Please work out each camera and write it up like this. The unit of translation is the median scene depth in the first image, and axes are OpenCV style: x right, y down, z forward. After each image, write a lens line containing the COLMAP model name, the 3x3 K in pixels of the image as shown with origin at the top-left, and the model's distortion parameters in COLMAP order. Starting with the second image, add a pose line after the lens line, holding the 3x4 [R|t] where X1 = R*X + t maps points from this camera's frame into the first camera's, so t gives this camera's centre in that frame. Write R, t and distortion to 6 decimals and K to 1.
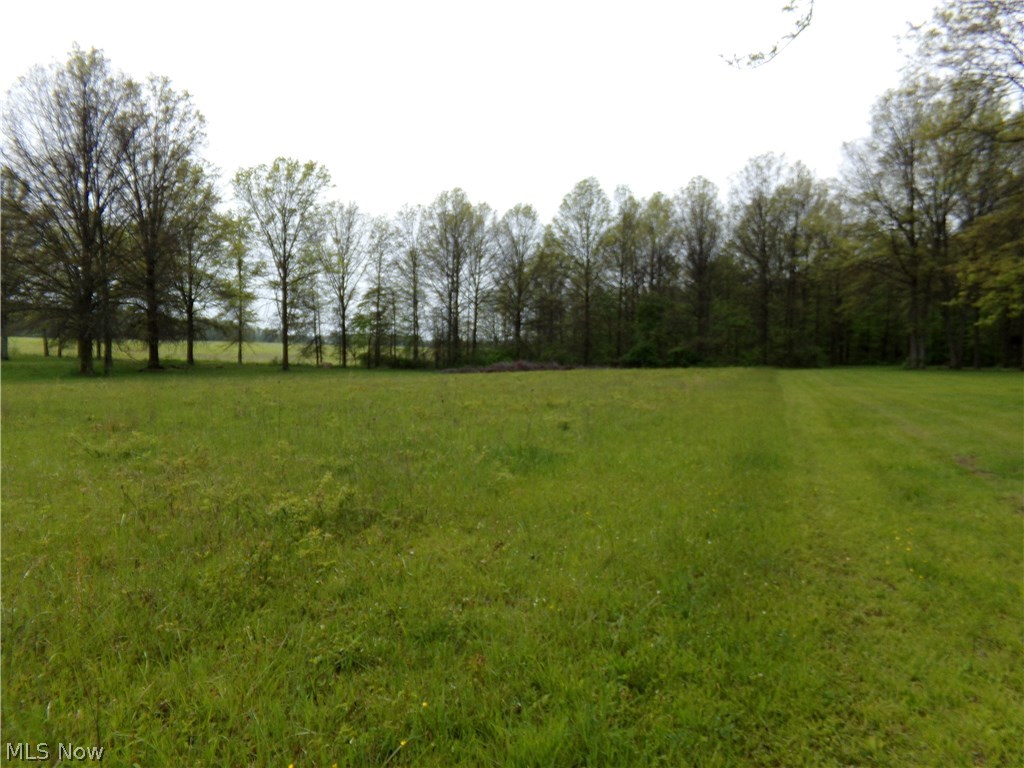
lens RADIAL K [[711.5, 0, 512.0], [0, 711.5, 384.0], [0, 0, 1]] dist [-0.149545, 0.329184]
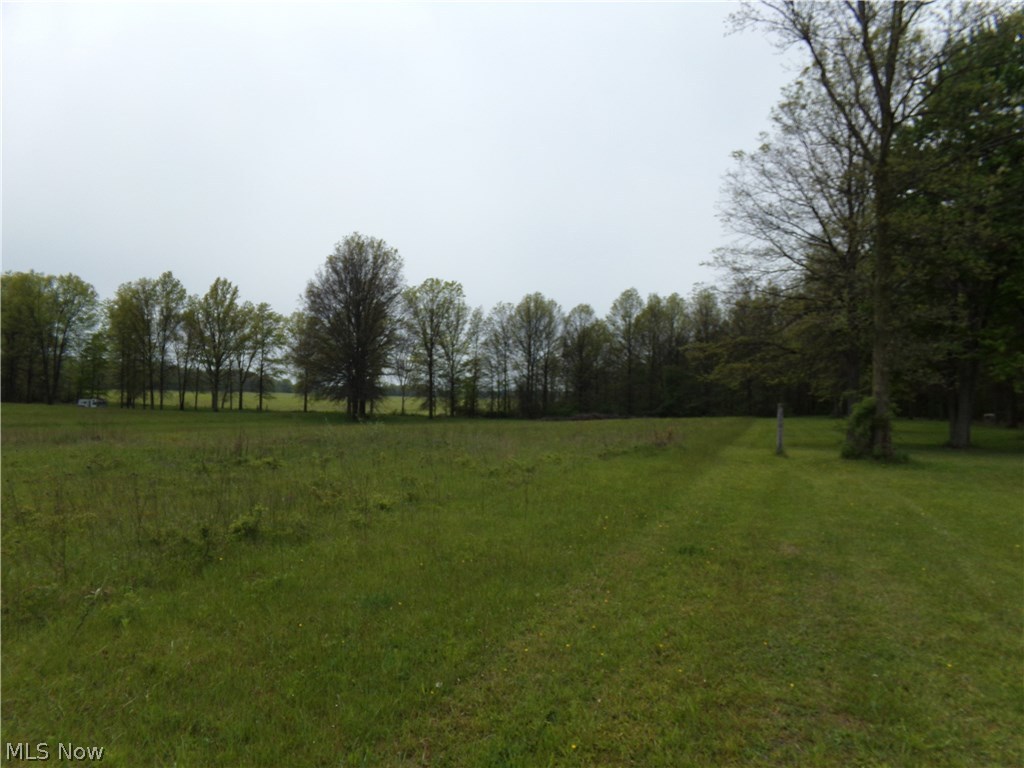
lens RADIAL K [[711.5, 0, 512.0], [0, 711.5, 384.0], [0, 0, 1]] dist [-0.149545, 0.329184]
pose [[1.000000, -0.000220, 0.000435, -0.135182], [0.000250, 0.997558, -0.069842, 0.010122], [-0.000419, 0.069842, 0.997558, -0.451808]]
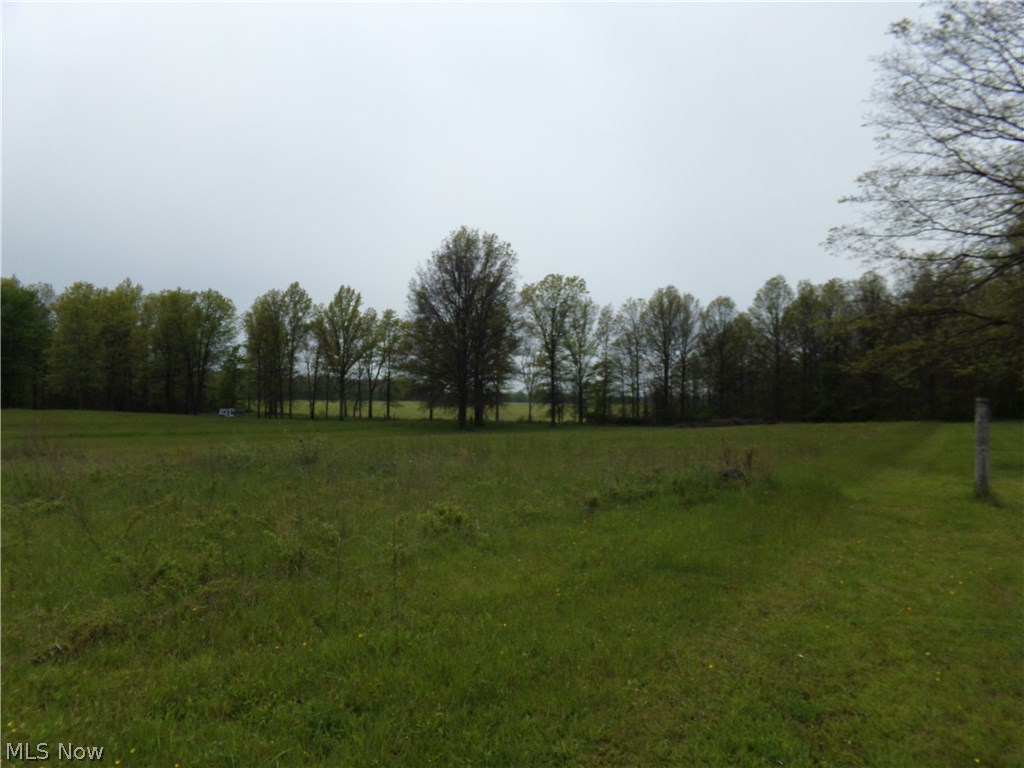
lens RADIAL K [[711.5, 0, 512.0], [0, 711.5, 384.0], [0, 0, 1]] dist [-0.149545, 0.329184]
pose [[0.976614, -0.018860, -0.214170, -0.091398], [0.001864, 0.996850, -0.079286, 0.006808], [0.214991, 0.077033, 0.973573, -0.336752]]
